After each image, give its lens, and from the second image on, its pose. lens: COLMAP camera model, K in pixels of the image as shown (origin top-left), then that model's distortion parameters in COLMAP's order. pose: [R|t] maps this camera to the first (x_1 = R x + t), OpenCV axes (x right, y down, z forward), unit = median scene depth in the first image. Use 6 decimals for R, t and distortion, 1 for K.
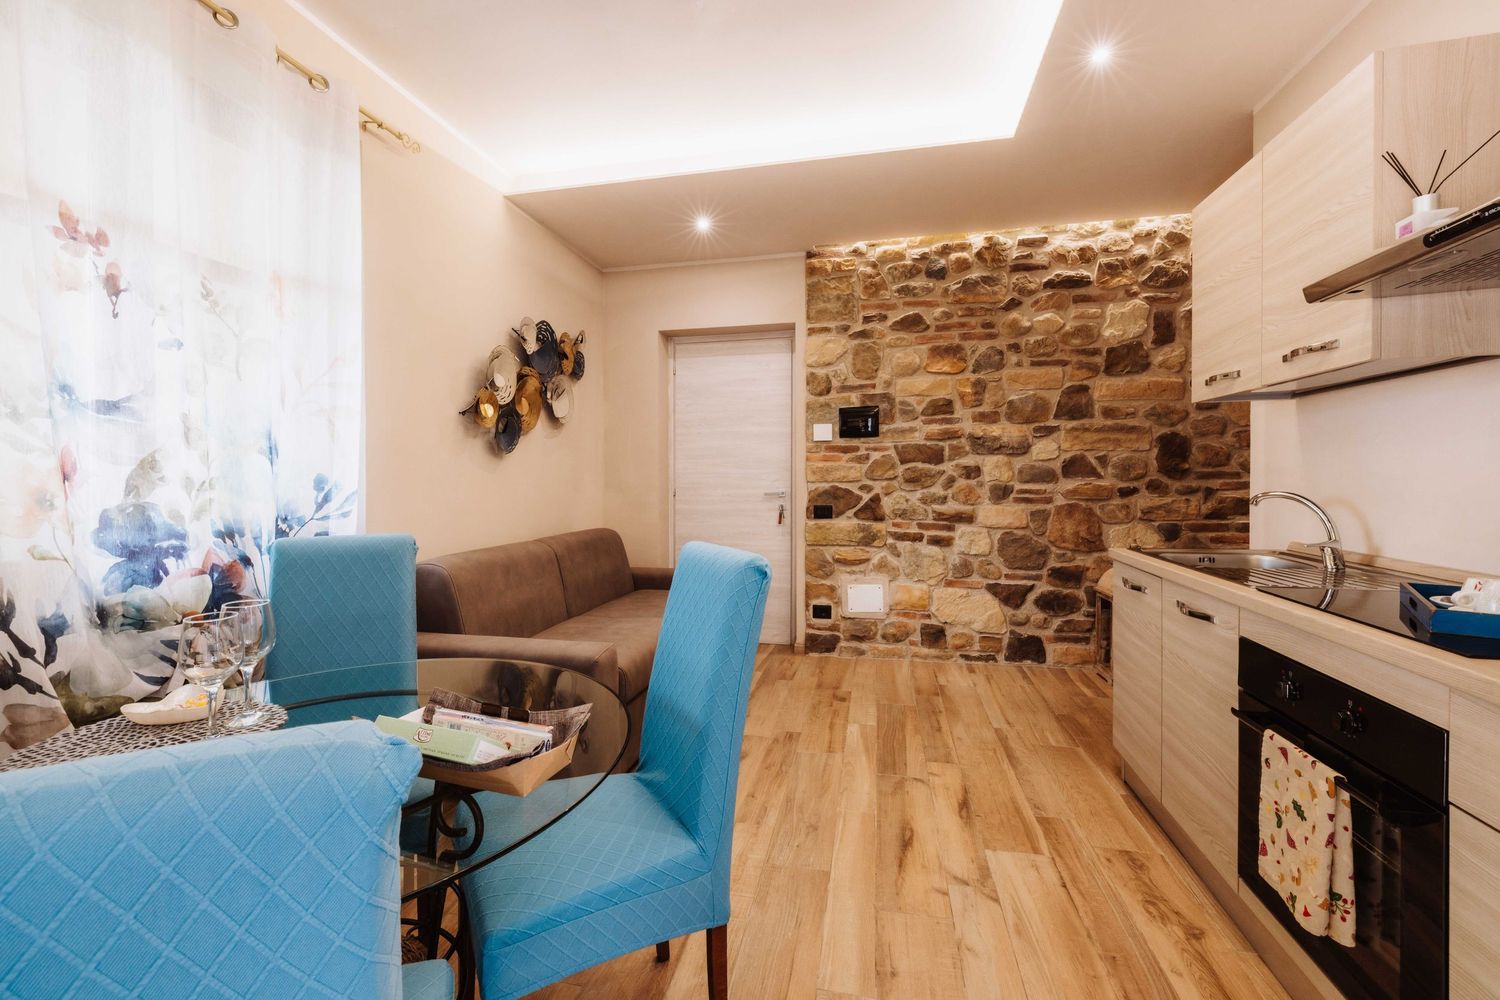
lens RADIAL K [[644.1, 0, 748.1], [0, 644.1, 492.4], [0, 0, 1]] dist [0.000370, 0.000022]
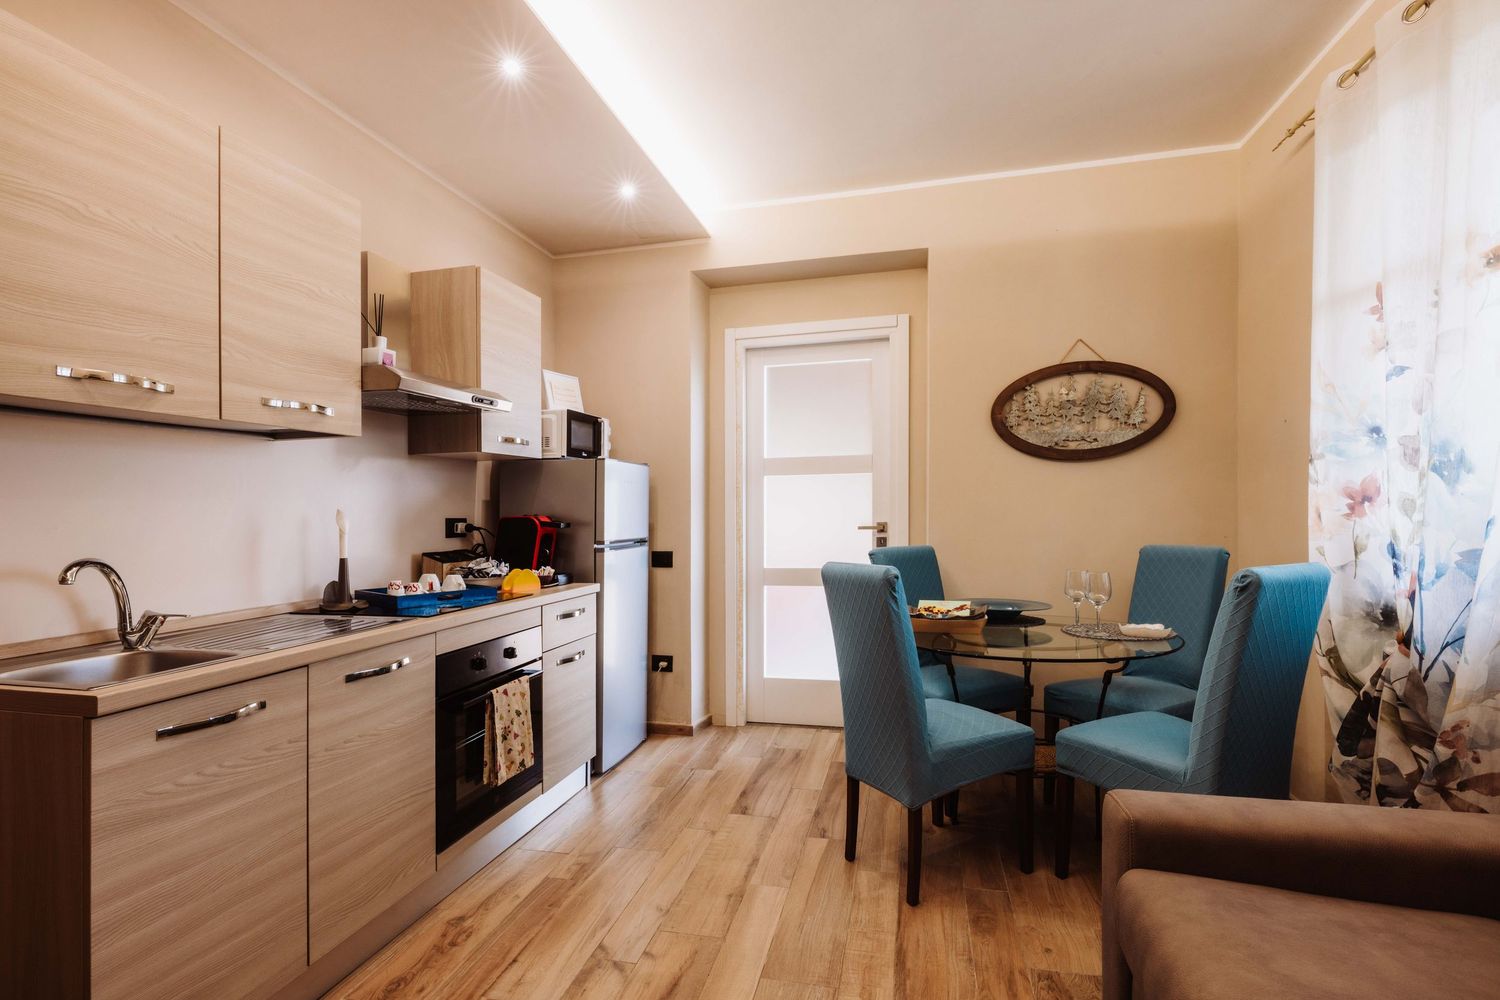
lens RADIAL K [[725.7, 0, 747.5], [0, 725.7, 504.4], [0, 0, 1]] dist [0.000835, 0.000070]
pose [[-0.999096, 0.028666, 0.031403, 0.107590], [0.029212, 0.999427, 0.017088, -0.064919], [-0.030895, 0.017990, -0.999361, 2.188442]]
